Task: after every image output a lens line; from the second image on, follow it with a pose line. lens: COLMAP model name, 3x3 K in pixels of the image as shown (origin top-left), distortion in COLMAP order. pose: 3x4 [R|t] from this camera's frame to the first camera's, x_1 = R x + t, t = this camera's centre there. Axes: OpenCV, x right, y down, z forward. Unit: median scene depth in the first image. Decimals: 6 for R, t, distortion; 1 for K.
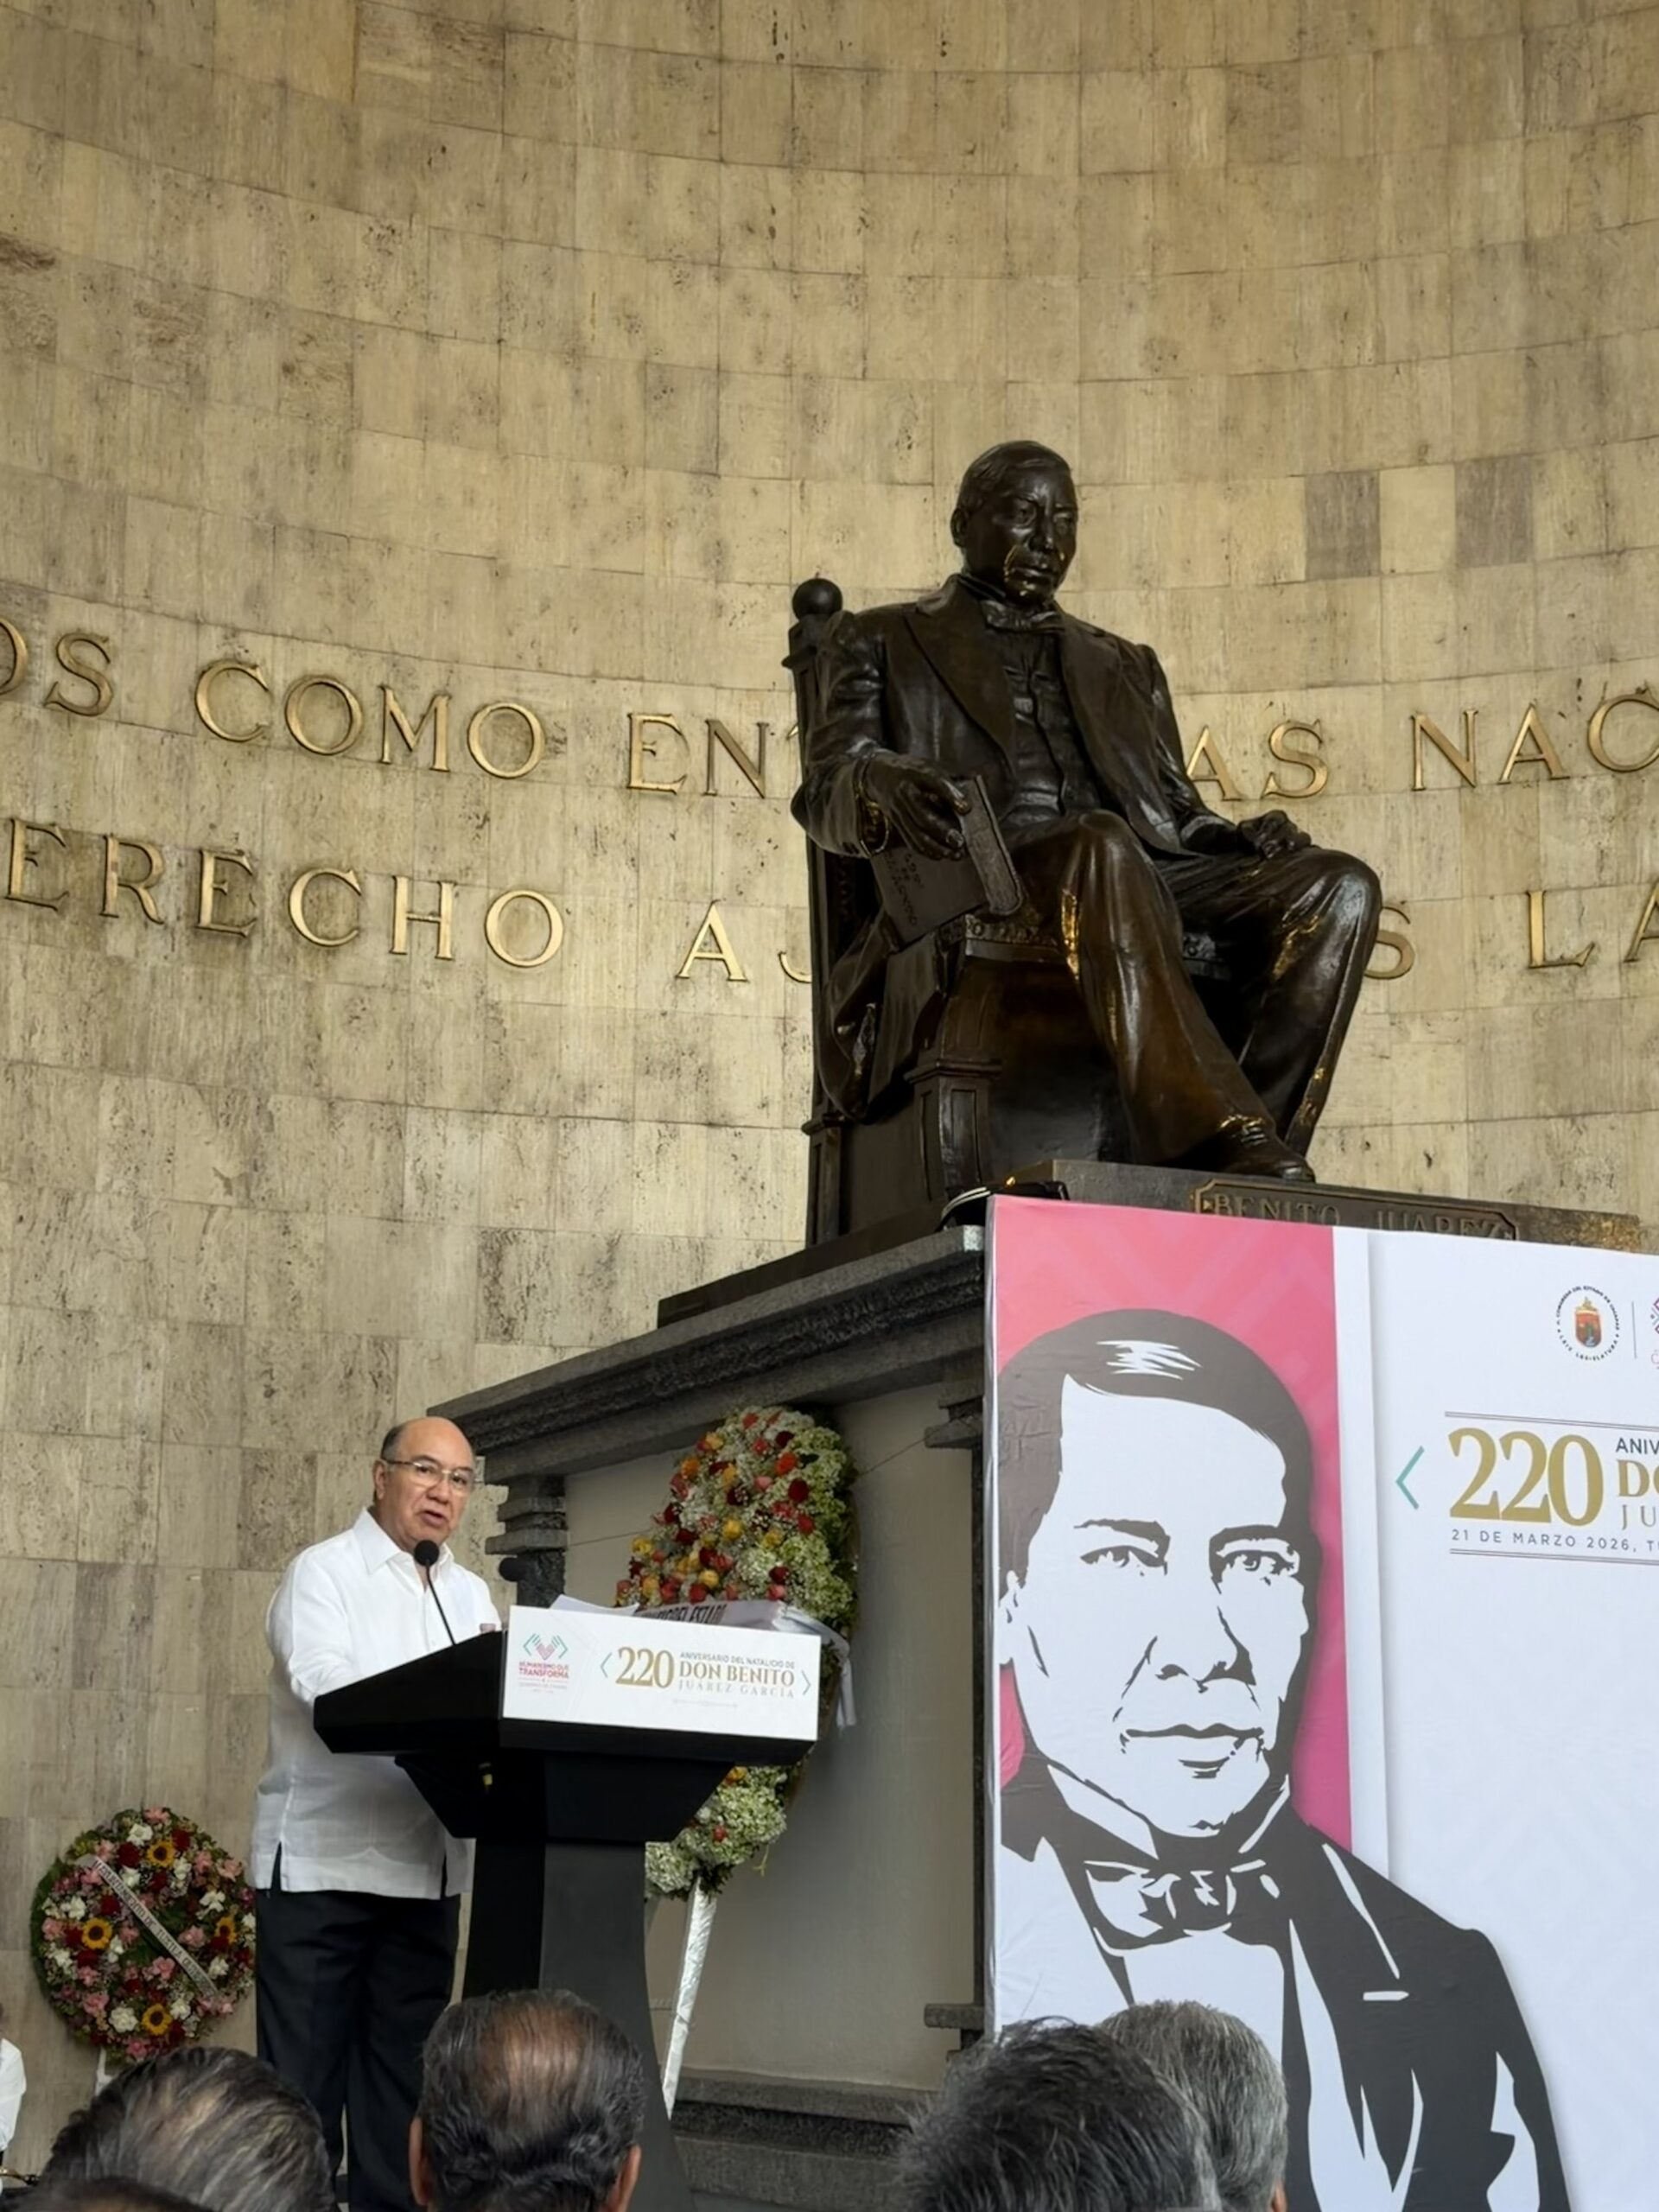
lens RADIAL K [[3862.5, 0, 829.5], [0, 3862.5, 1106.0], [0, 0, 1]] dist [0.126437, 0.150517]
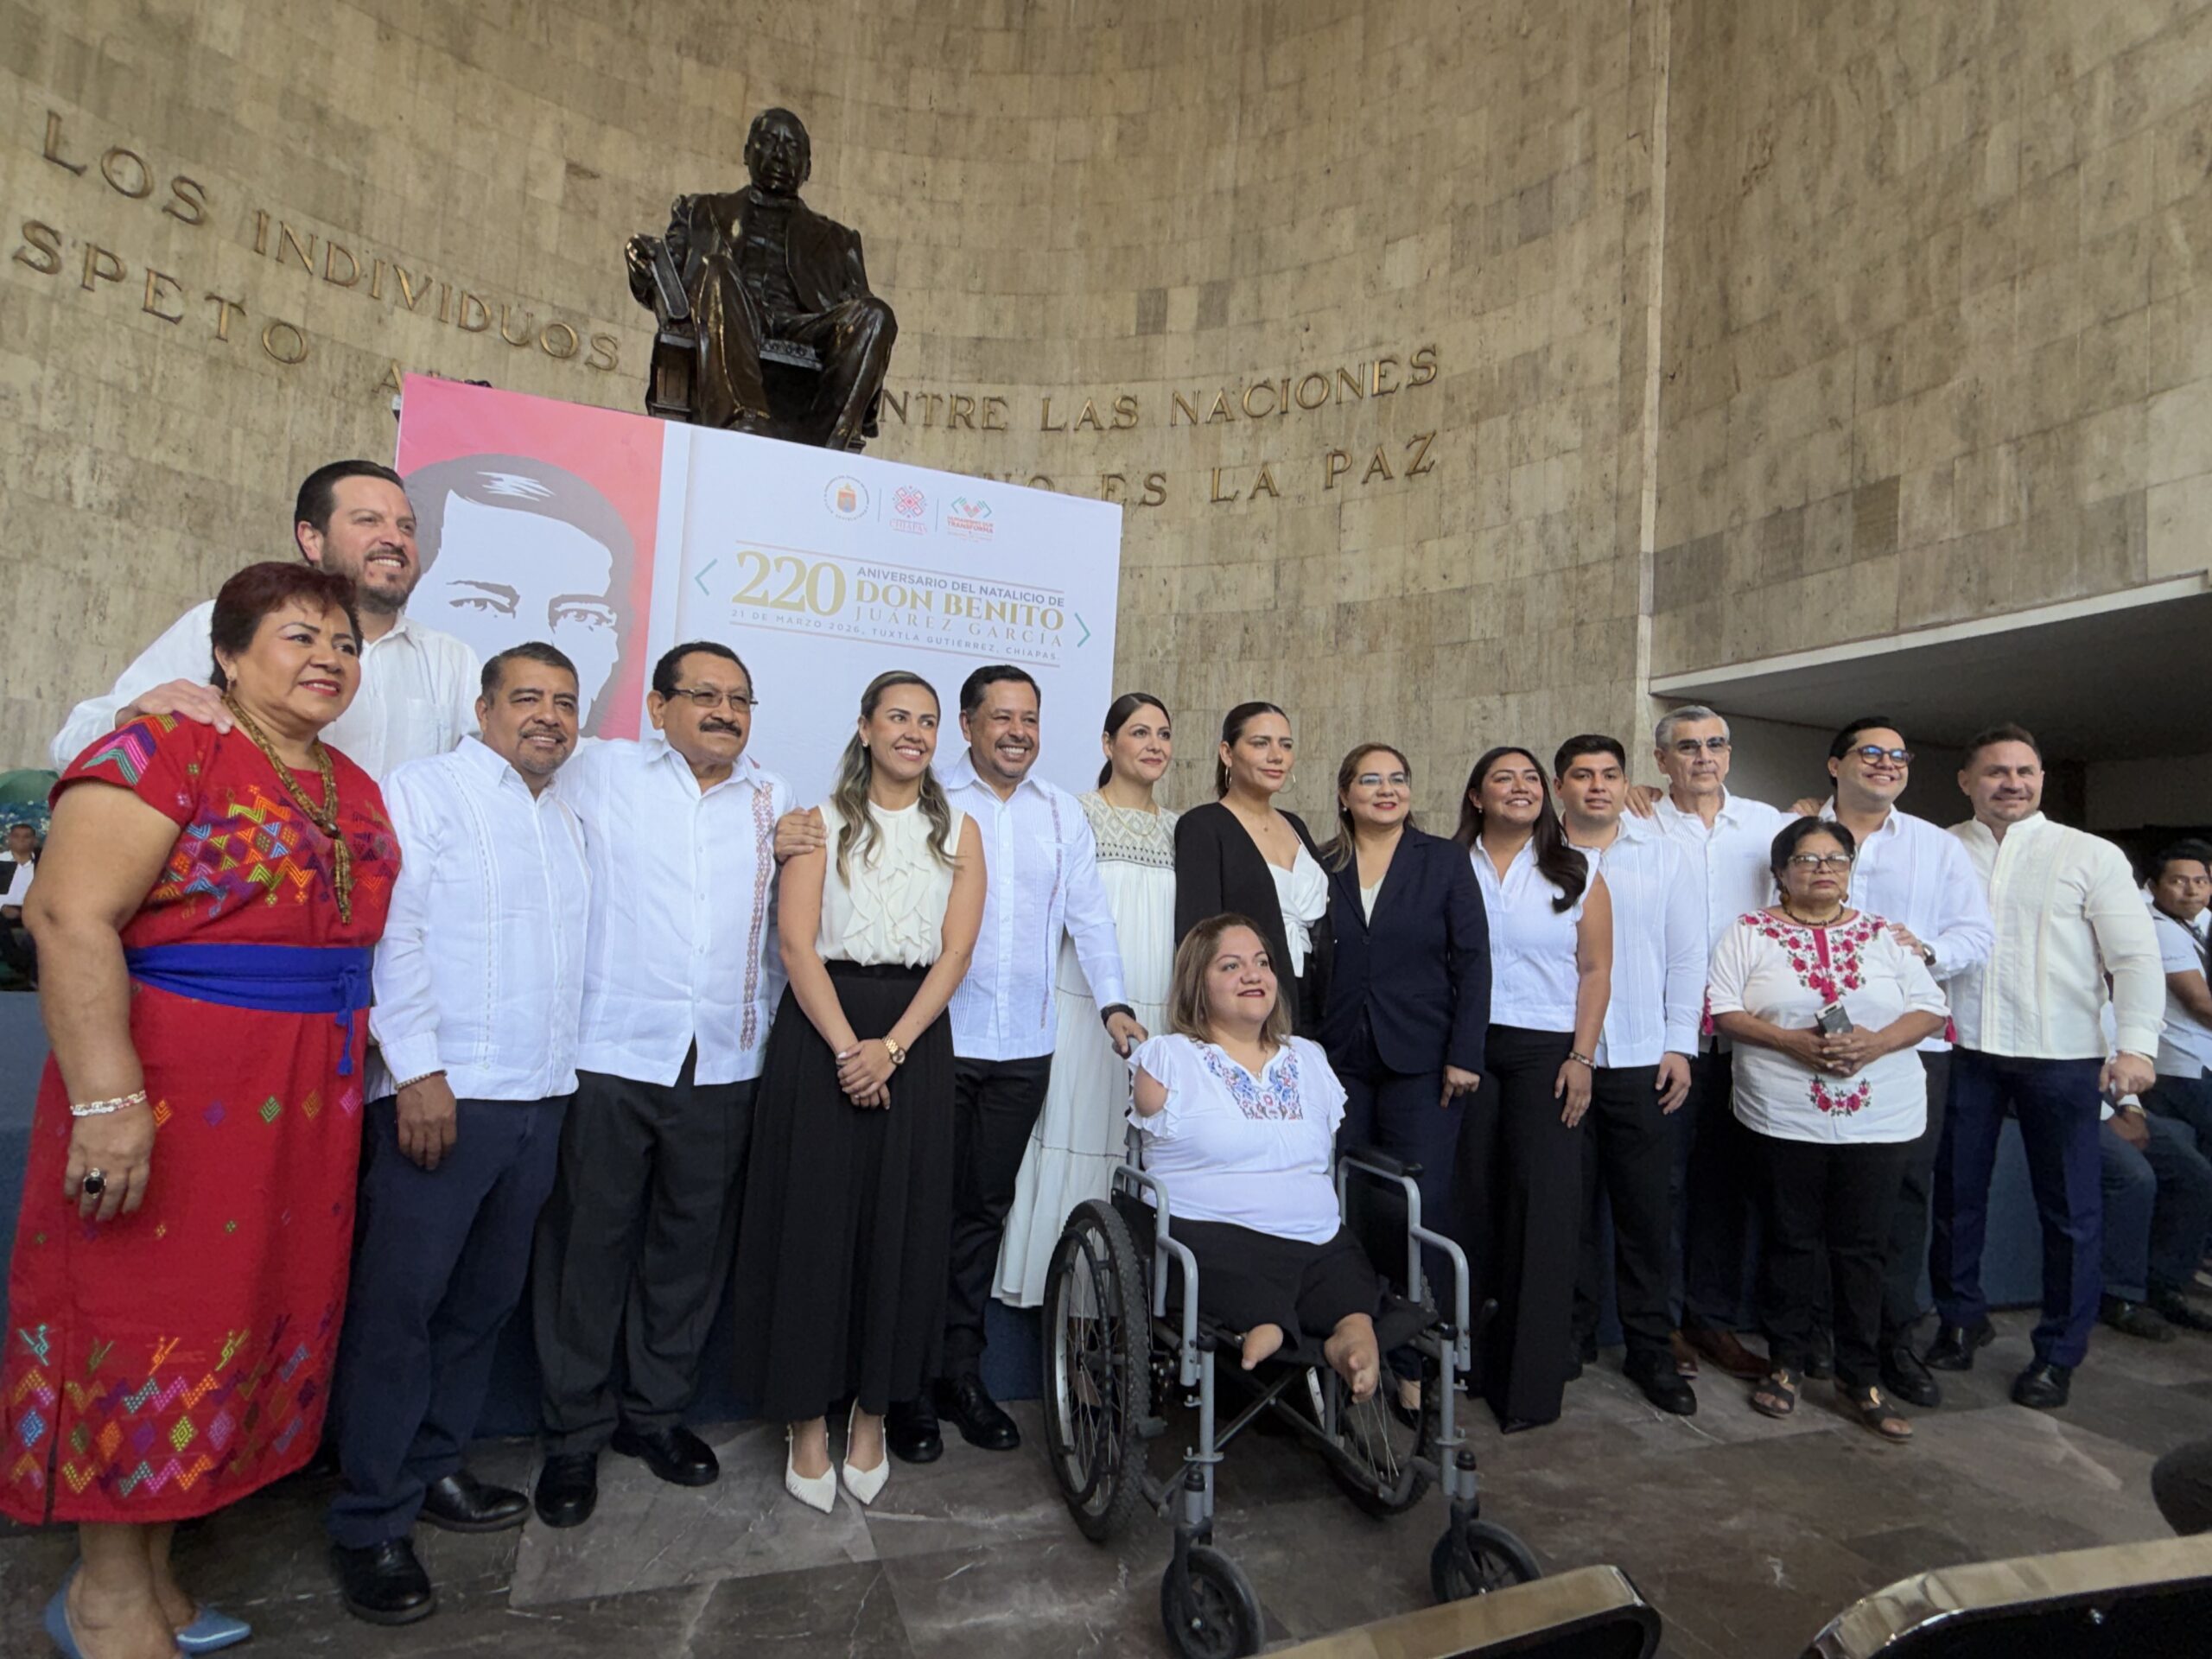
lens RADIAL K [[1210.2, 0, 1091.3], [0, 1210.2, 821.4], [0, 0, 1]] dist [-0.000389, -0.000371]
pose [[0.995748, 0.050383, -0.077121, 0.268867], [-0.039429, 0.989717, 0.137497, 0.091242], [0.083256, -0.133872, 0.987495, 0.368077]]
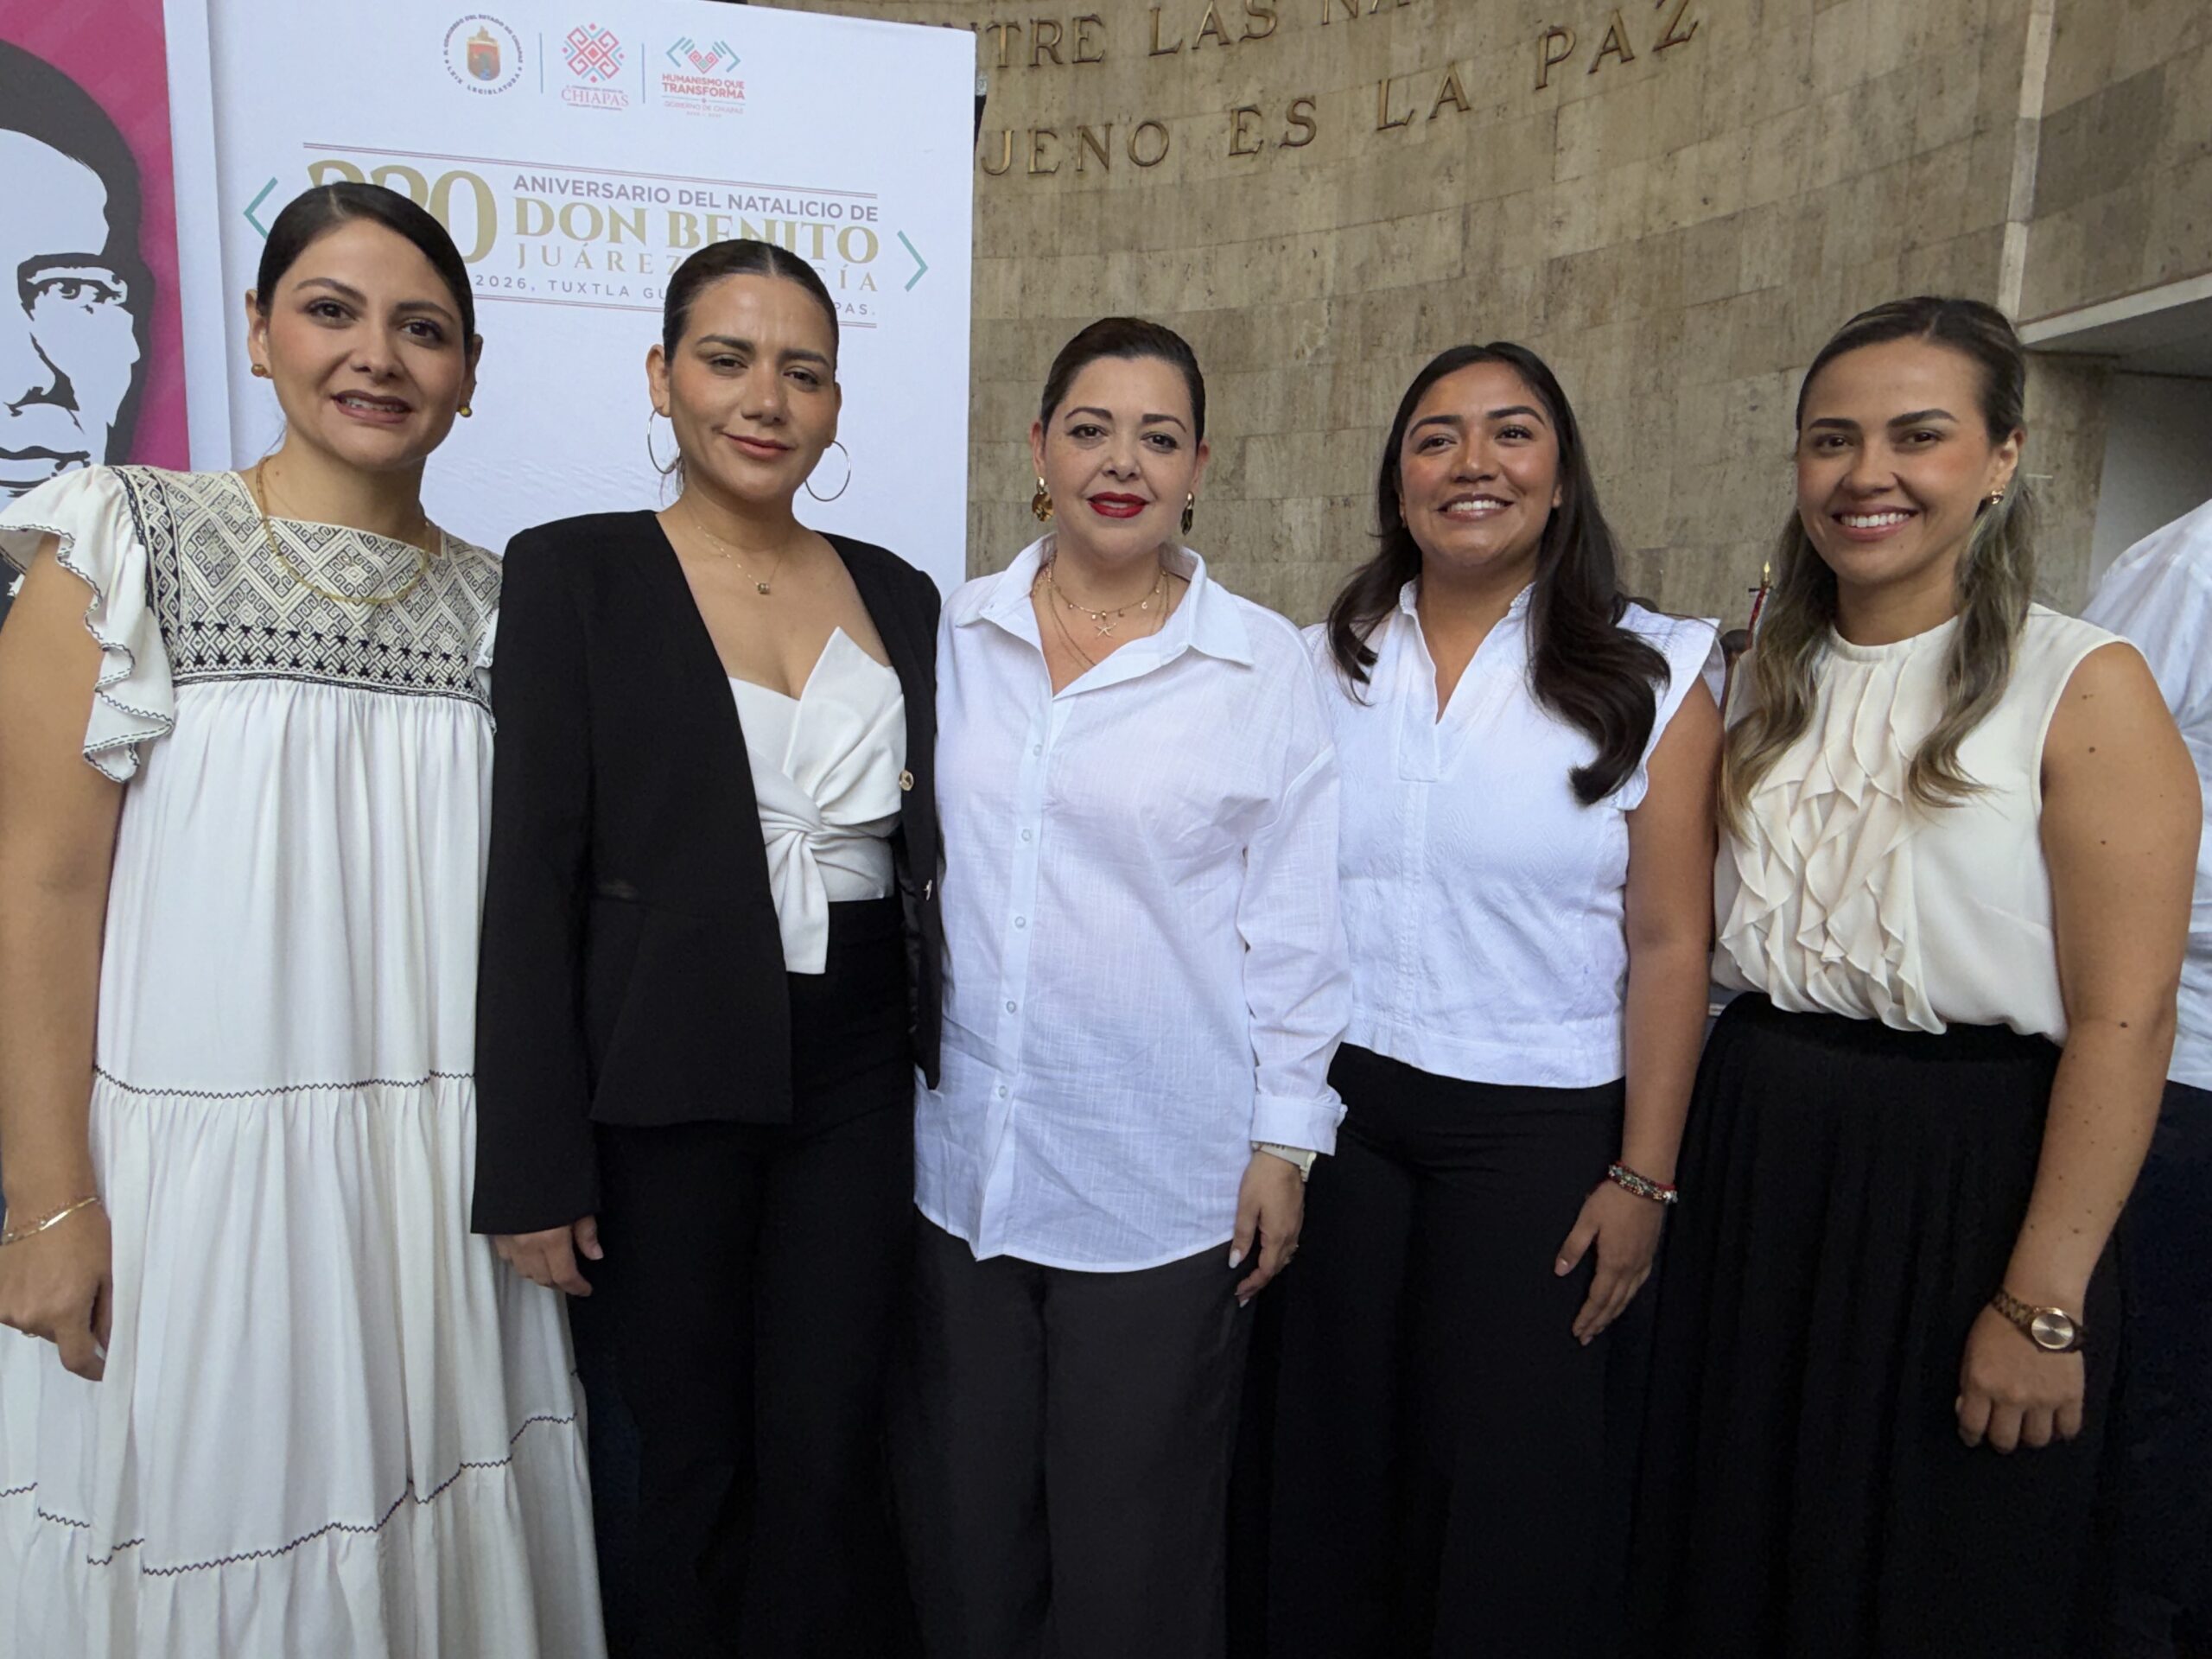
lens RADIAL K [[1311.6, 0, 1084.6], [0, 1311.6, 834.1], [0, 0, 1]] dist [0.000259, -0.000237]
pose [[0.964441, 0.055918, -0.258316, 0.344501], [0.030072, 0.947800, 0.317446, 0.111690], [0.262582, -0.313926, 0.912415, 0.516254]]
